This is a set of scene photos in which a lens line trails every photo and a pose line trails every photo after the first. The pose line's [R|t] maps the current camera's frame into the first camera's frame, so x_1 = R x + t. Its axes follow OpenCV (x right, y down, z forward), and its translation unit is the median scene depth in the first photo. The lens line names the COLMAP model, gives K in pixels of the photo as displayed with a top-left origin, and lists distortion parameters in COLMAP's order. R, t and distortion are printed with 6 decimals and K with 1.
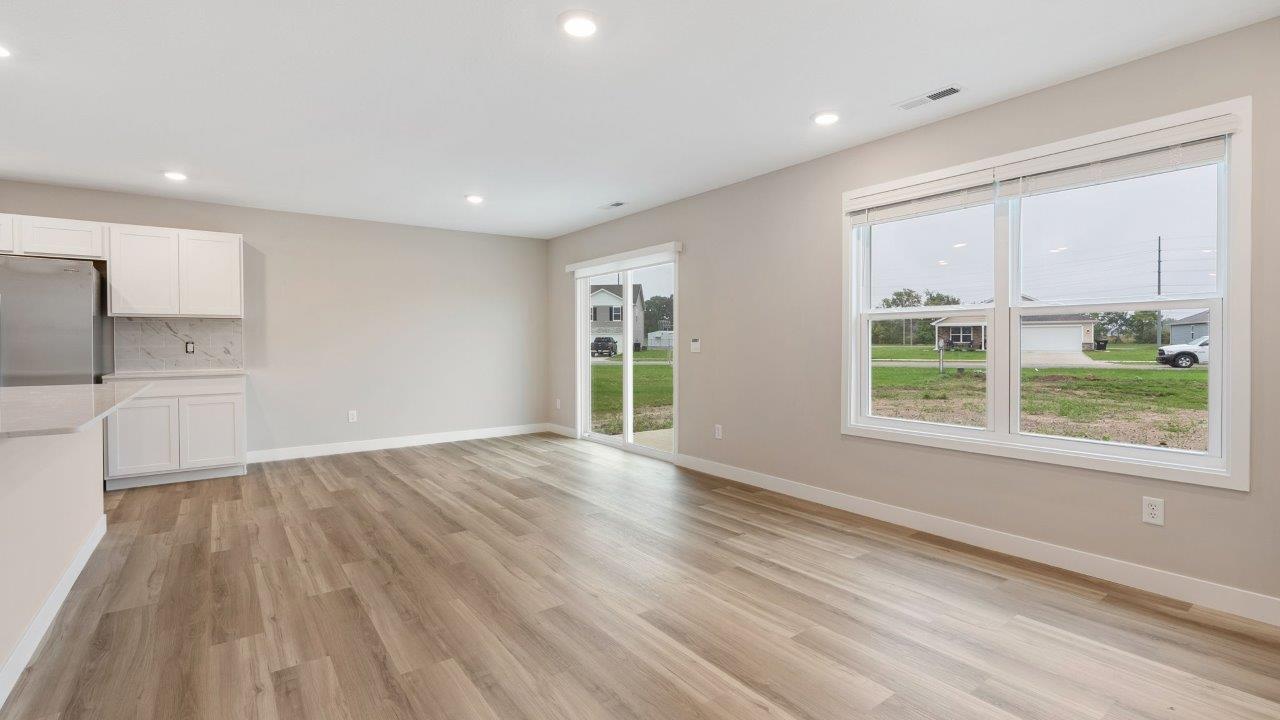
lens RADIAL K [[578.6, 0, 642.7], [0, 578.6, 346.8], [0, 0, 1]] dist [-0.010811, 0.002648]
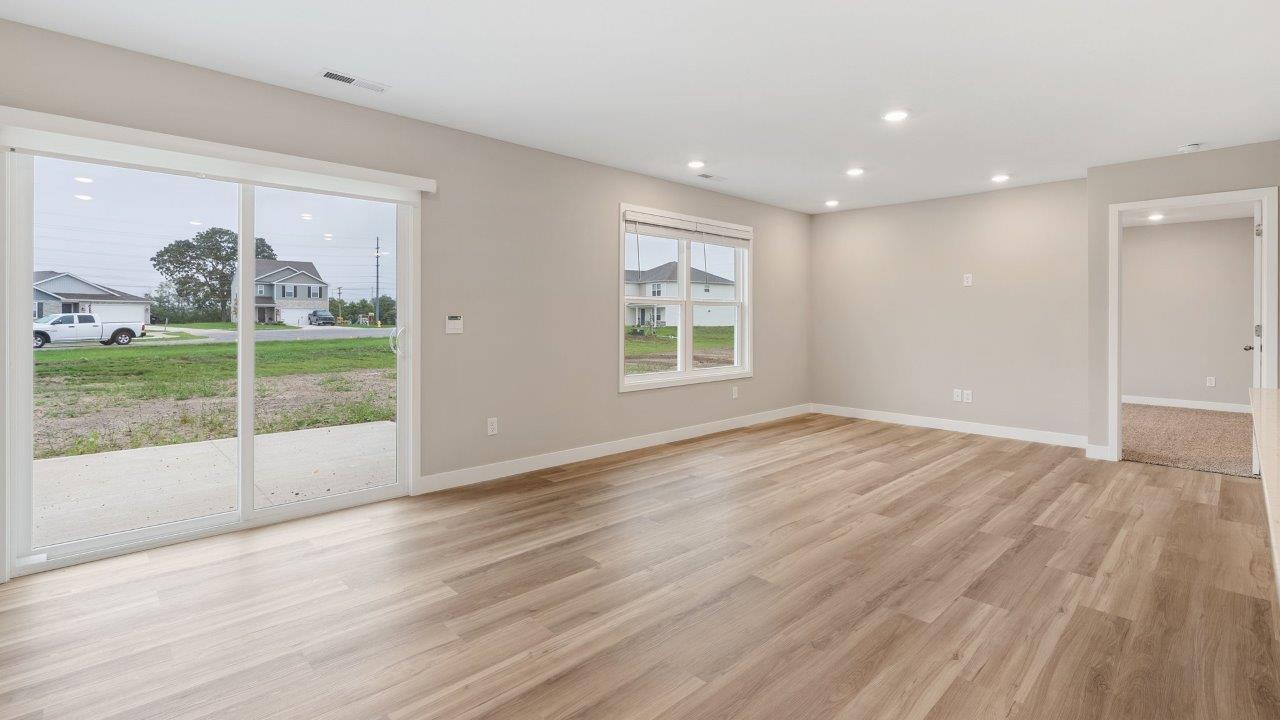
lens RADIAL K [[578.6, 0, 645.7], [0, 578.6, 327.4], [0, 0, 1]] dist [-0.010811, 0.002648]
pose [[-0.135110, -0.013678, 0.990736, -0.936654], [0.009268, 0.999844, 0.015068, -0.010664], [-0.990787, 0.011218, -0.134962, 1.138694]]
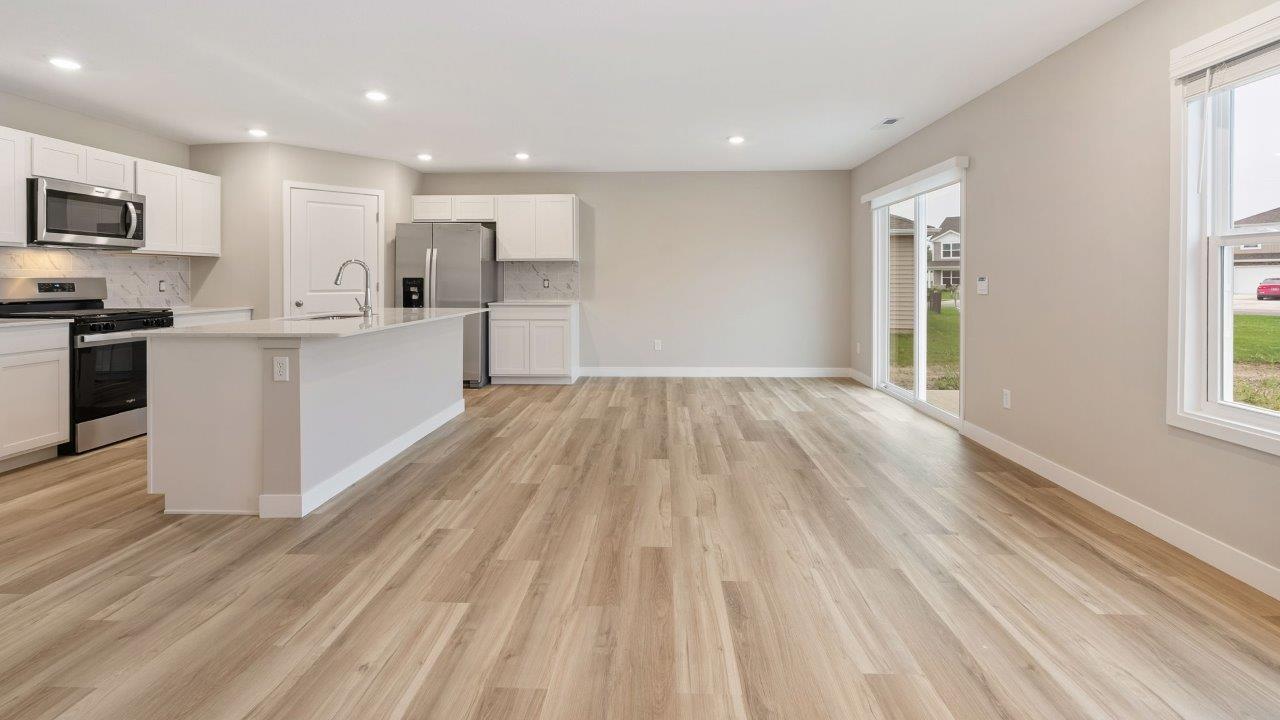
lens RADIAL K [[578.6, 0, 639.7], [0, 578.6, 283.7], [0, 0, 1]] dist [-0.010811, 0.002648]
pose [[0.779905, 0.007157, -0.625857, 0.290333], [-0.008279, 0.999965, 0.001119, -0.002145], [0.625843, 0.004309, 0.779937, 0.133810]]
